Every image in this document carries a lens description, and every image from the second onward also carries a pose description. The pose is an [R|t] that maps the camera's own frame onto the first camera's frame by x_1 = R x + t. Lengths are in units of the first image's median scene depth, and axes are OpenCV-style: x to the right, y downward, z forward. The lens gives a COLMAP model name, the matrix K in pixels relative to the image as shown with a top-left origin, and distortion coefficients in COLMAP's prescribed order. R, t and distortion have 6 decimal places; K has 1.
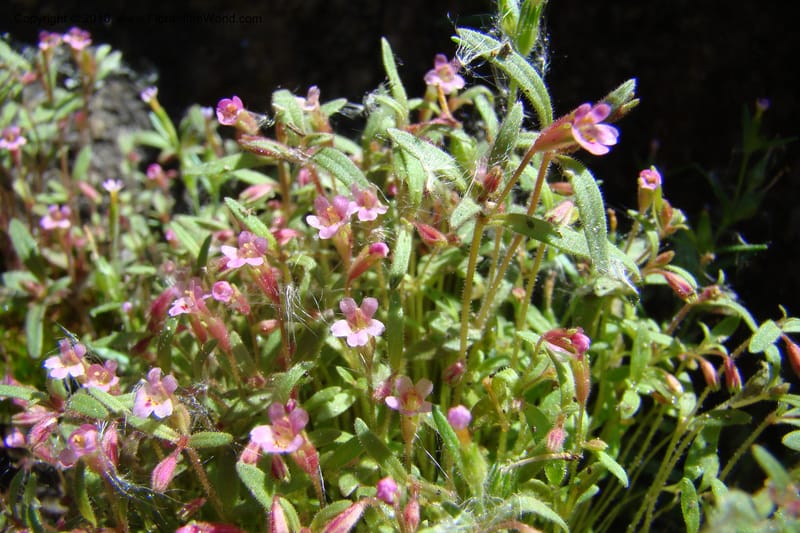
lens RADIAL K [[730.3, 0, 395.4], [0, 730.3, 261.7], [0, 0, 1]] dist [-0.166225, 0.000000]
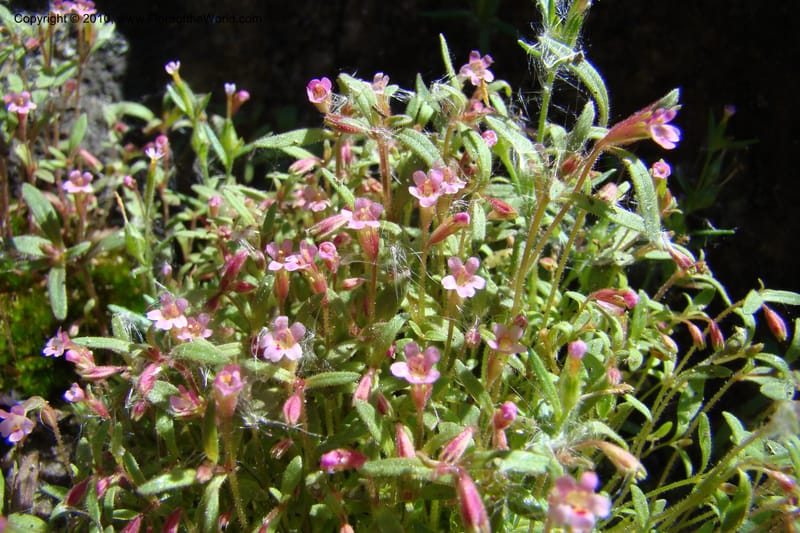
lens RADIAL K [[730.3, 0, 405.7], [0, 730.3, 263.2], [0, 0, 1]] dist [-0.166225, 0.000000]
pose [[0.987663, 0.024770, 0.154625, -0.258492], [-0.028438, 0.999363, 0.021552, 0.028301], [-0.153993, -0.025684, 0.987738, -0.125488]]
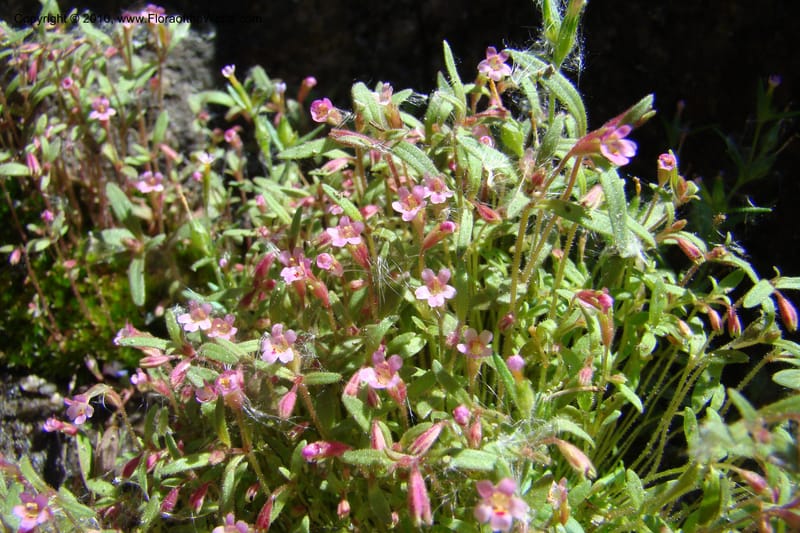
lens RADIAL K [[730.3, 0, 407.2], [0, 730.3, 262.7], [0, 0, 1]] dist [-0.166225, 0.000000]
pose [[0.999488, -0.005762, -0.031482, -0.047425], [0.009047, 0.994407, 0.105232, -0.079178], [0.030700, -0.105463, 0.993949, -0.235247]]
